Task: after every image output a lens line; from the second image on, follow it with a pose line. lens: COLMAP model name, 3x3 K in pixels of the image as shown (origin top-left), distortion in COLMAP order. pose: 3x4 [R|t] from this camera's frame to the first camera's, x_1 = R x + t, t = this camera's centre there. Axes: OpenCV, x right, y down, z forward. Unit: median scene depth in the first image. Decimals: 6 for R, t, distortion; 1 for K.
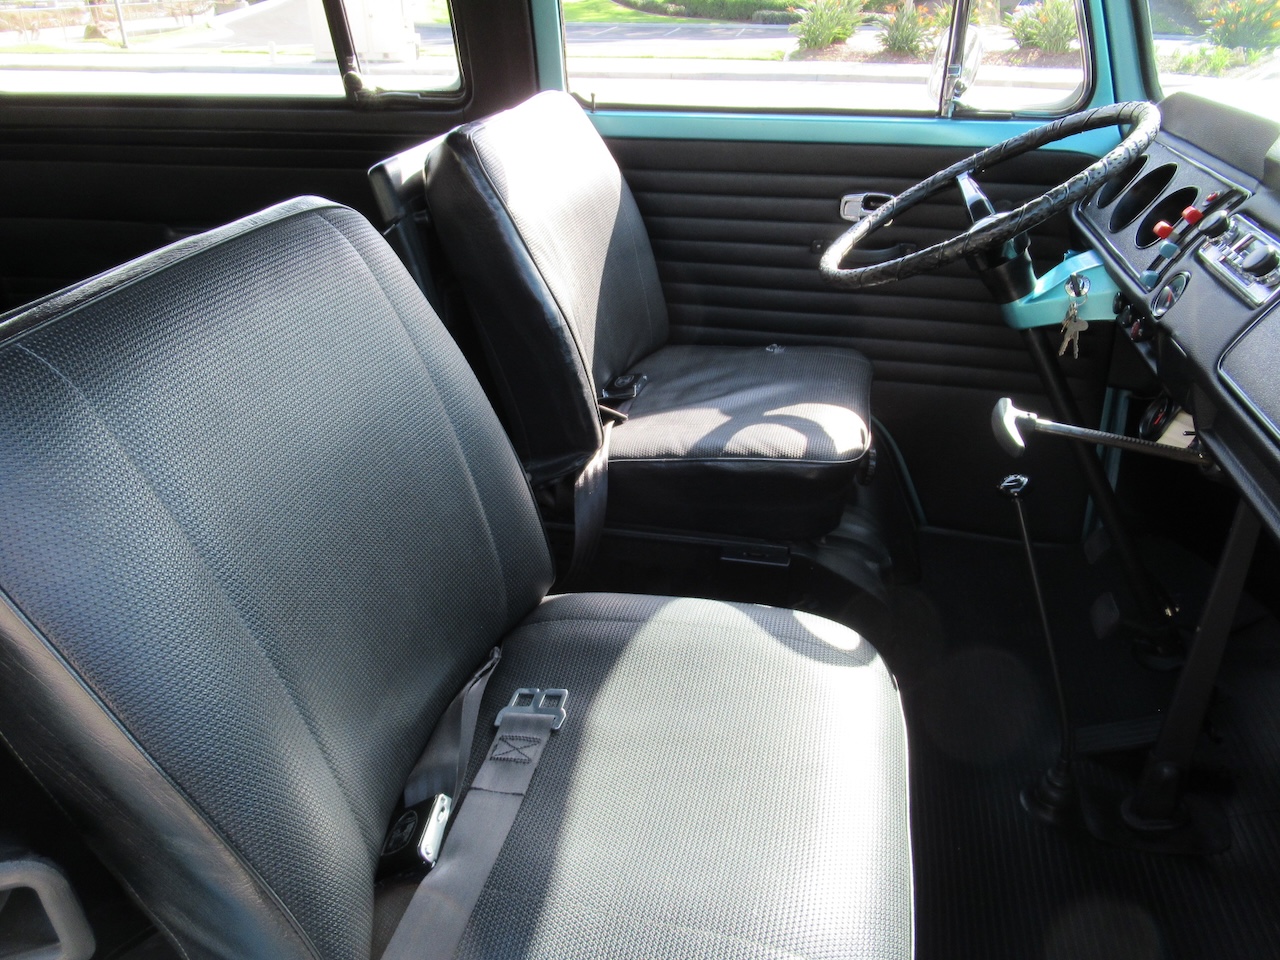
lens RADIAL K [[951.0, 0, 643.3], [0, 951.0, 481.7], [0, 0, 1]] dist [-0.013667, 0.006152]
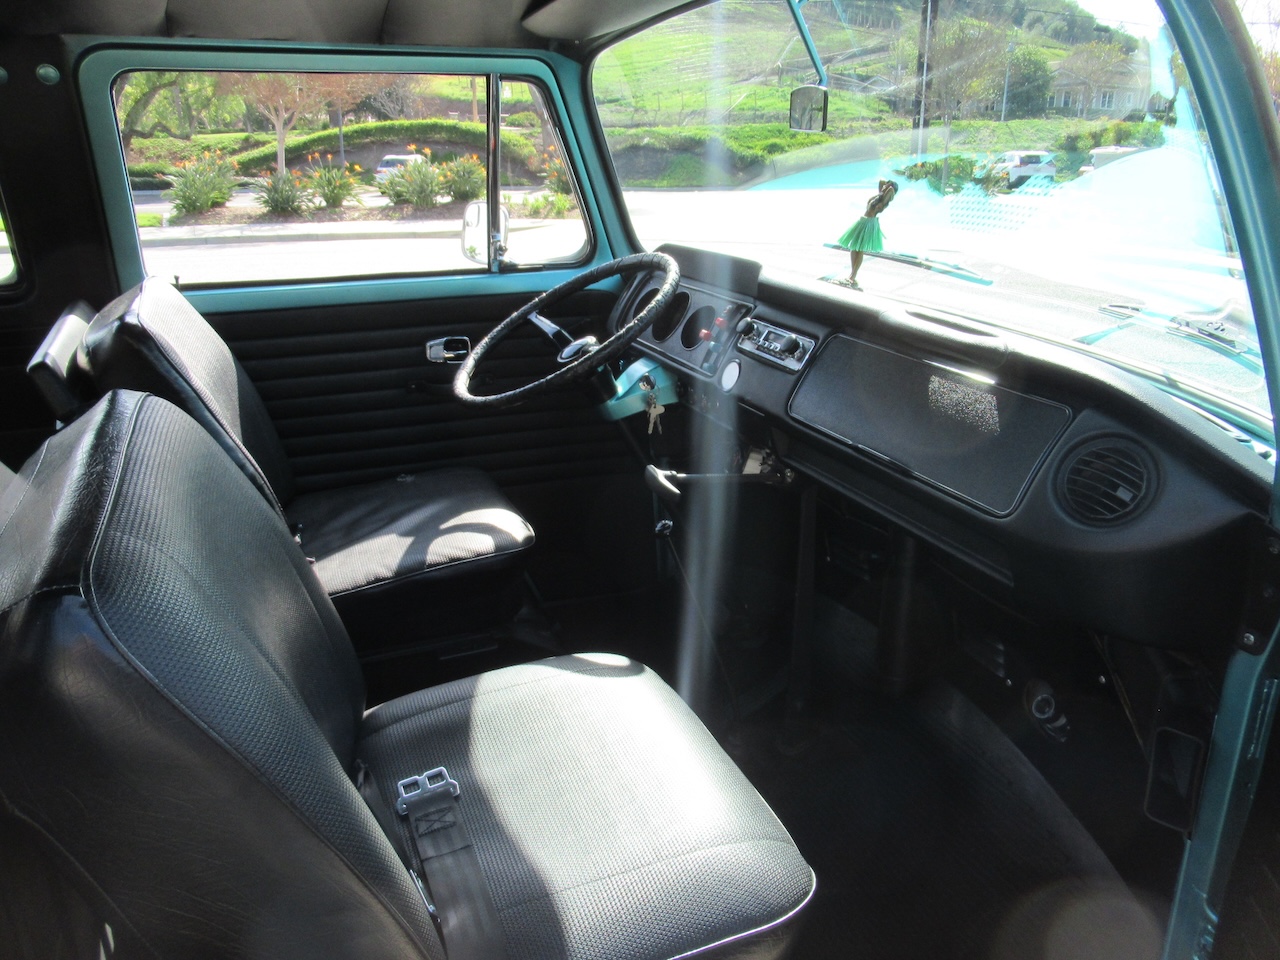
lens RADIAL K [[951.0, 0, 643.3], [0, 951.0, 481.7], [0, 0, 1]] dist [-0.013667, 0.006152]
pose [[0.820566, -0.192111, 0.538298, -0.269858], [0.267947, 0.961211, -0.065408, 0.015979], [-0.504852, 0.197907, 0.840213, -0.103058]]
